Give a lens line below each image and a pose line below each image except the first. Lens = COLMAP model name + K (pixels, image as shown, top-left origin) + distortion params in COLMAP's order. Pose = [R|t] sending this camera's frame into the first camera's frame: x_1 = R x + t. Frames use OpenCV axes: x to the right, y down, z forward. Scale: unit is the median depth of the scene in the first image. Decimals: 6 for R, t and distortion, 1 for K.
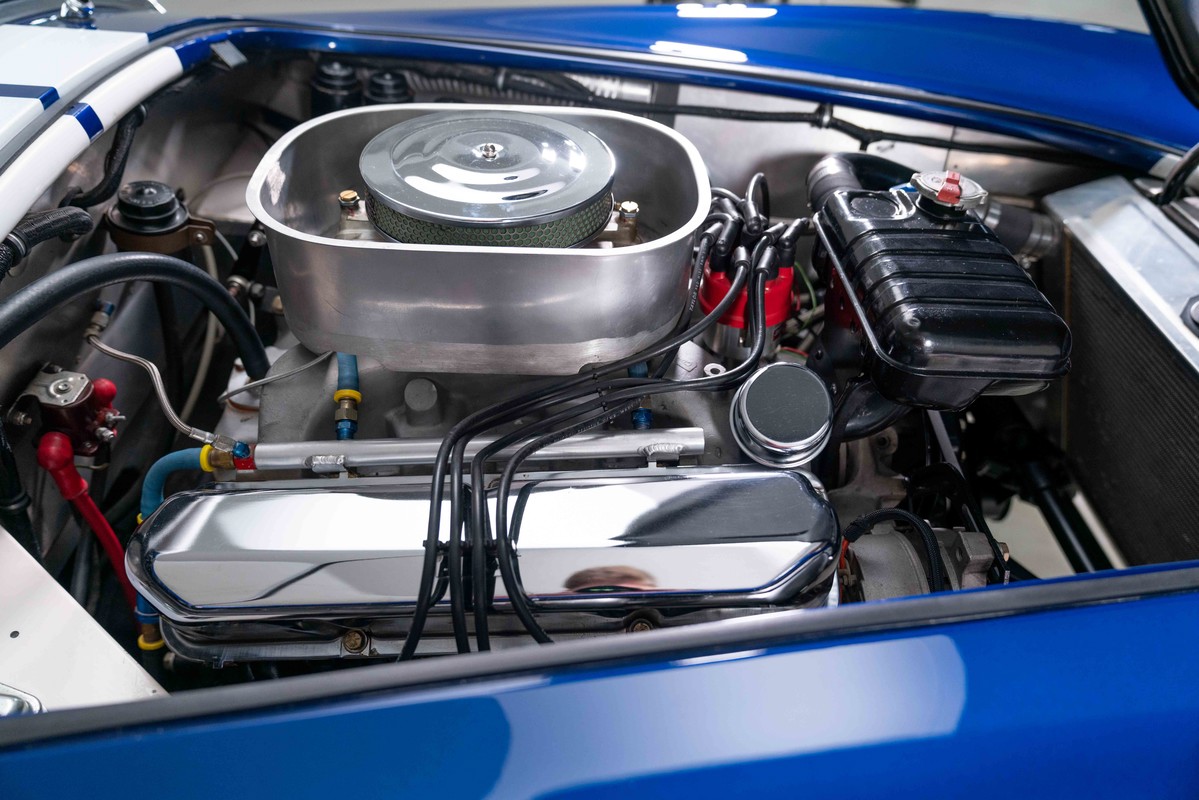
lens RADIAL K [[802.5, 0, 606.3], [0, 802.5, 399.3], [0, 0, 1]] dist [-0.011952, 0.001968]
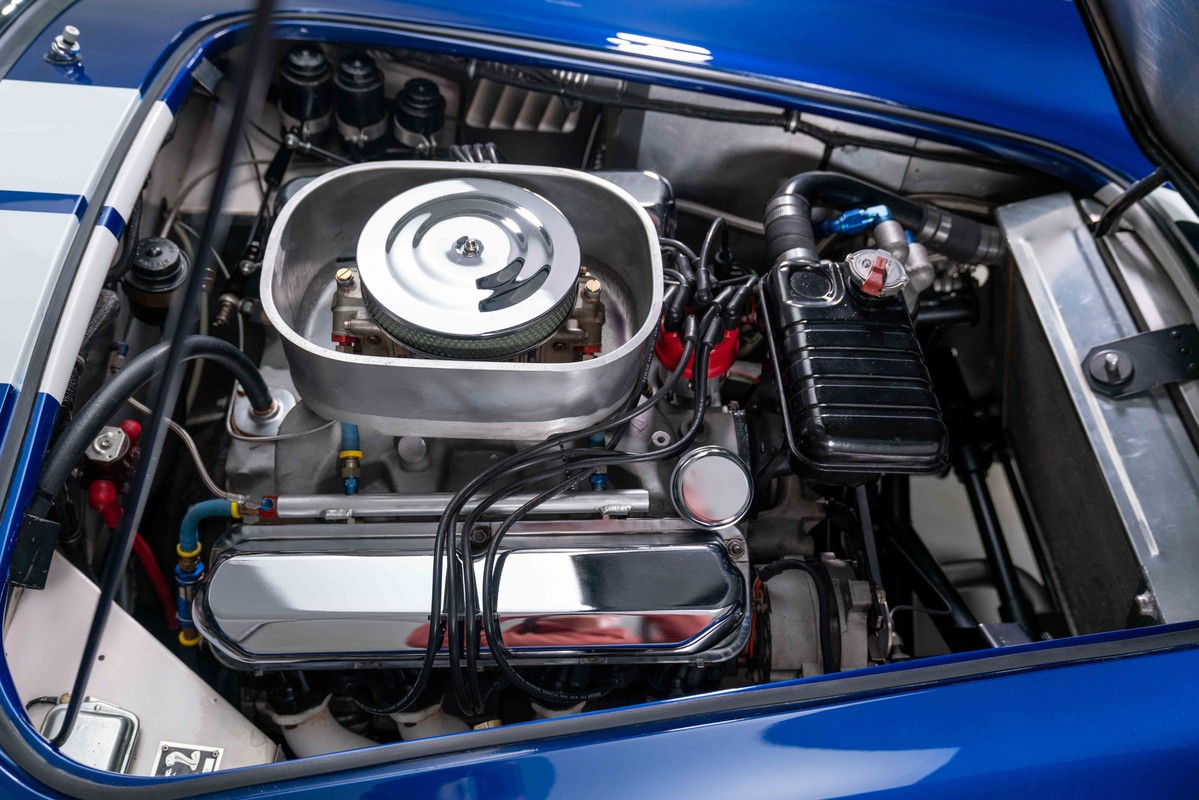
lens RADIAL K [[917.6, 0, 599.5], [0, 917.6, 400.0], [0, 0, 1]] dist [-0.005034, 0.003202]
pose [[0.999385, 0.020059, 0.028760, 0.003313], [-0.025373, 0.979813, 0.198301, -0.340087], [-0.024202, -0.198909, 0.979719, -0.302017]]
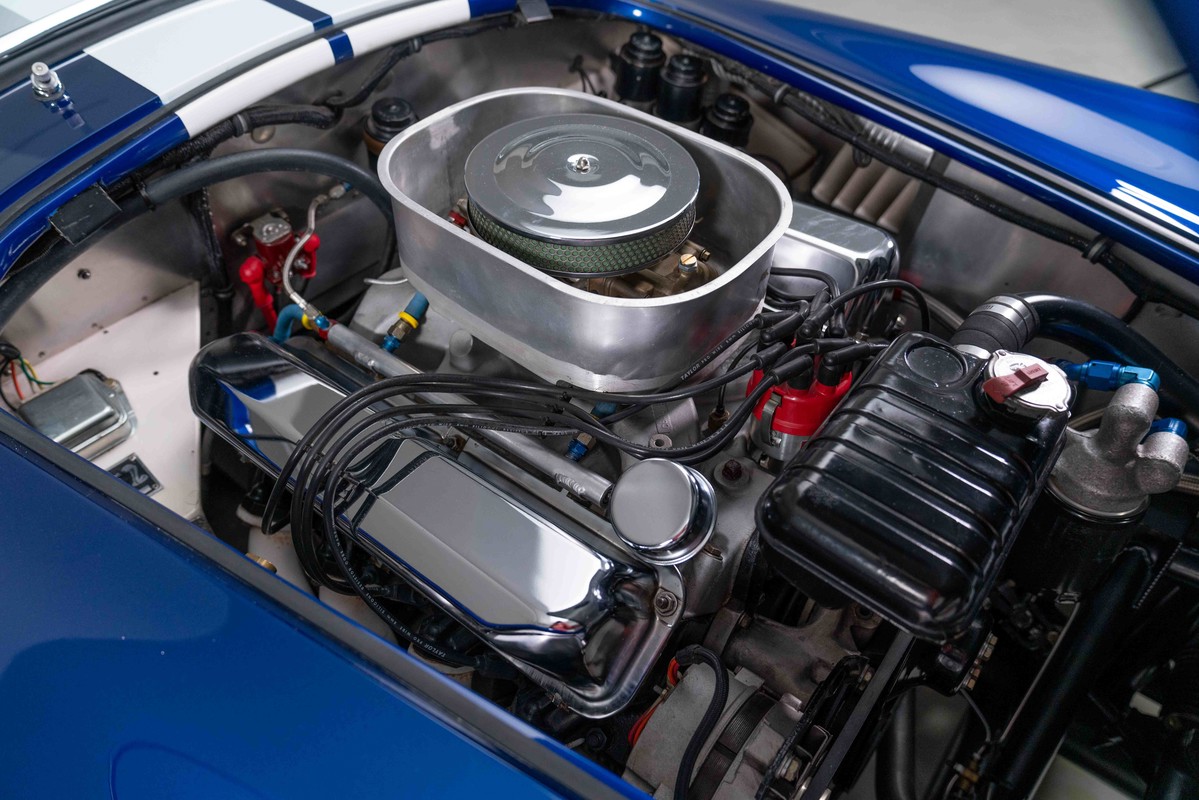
lens RADIAL K [[822.5, 0, 597.8], [0, 822.5, 409.2], [0, 0, 1]] dist [-0.001943, 0.001692]
pose [[0.763632, 0.449864, -0.463129, 0.504889], [-0.418619, 0.891079, 0.175315, -0.208363], [0.491553, 0.059998, 0.868779, 0.063909]]
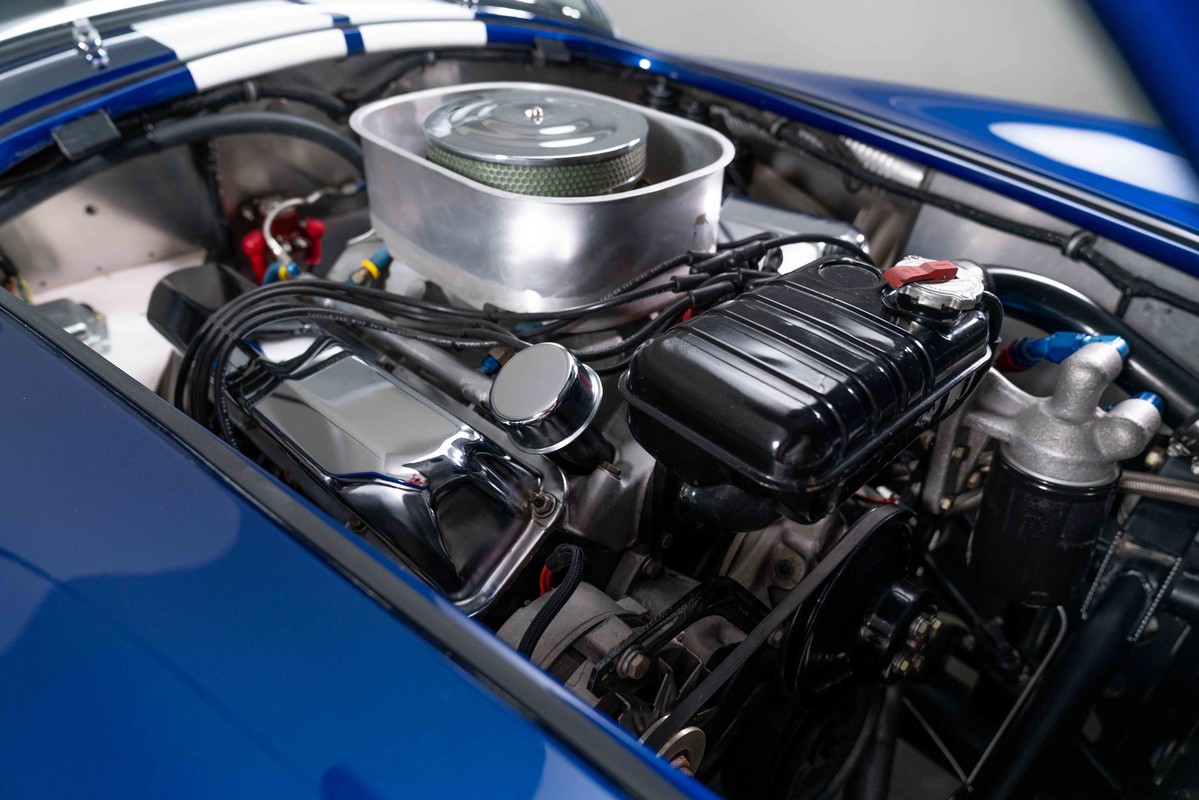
lens RADIAL K [[811.4, 0, 592.8], [0, 811.4, 390.8], [0, 0, 1]] dist [-0.008432, 0.005052]
pose [[0.668462, 0.400784, -0.626522, 0.734740], [-0.484598, 0.873734, 0.041887, -0.057614], [0.564201, 0.275612, 0.778277, 0.243909]]
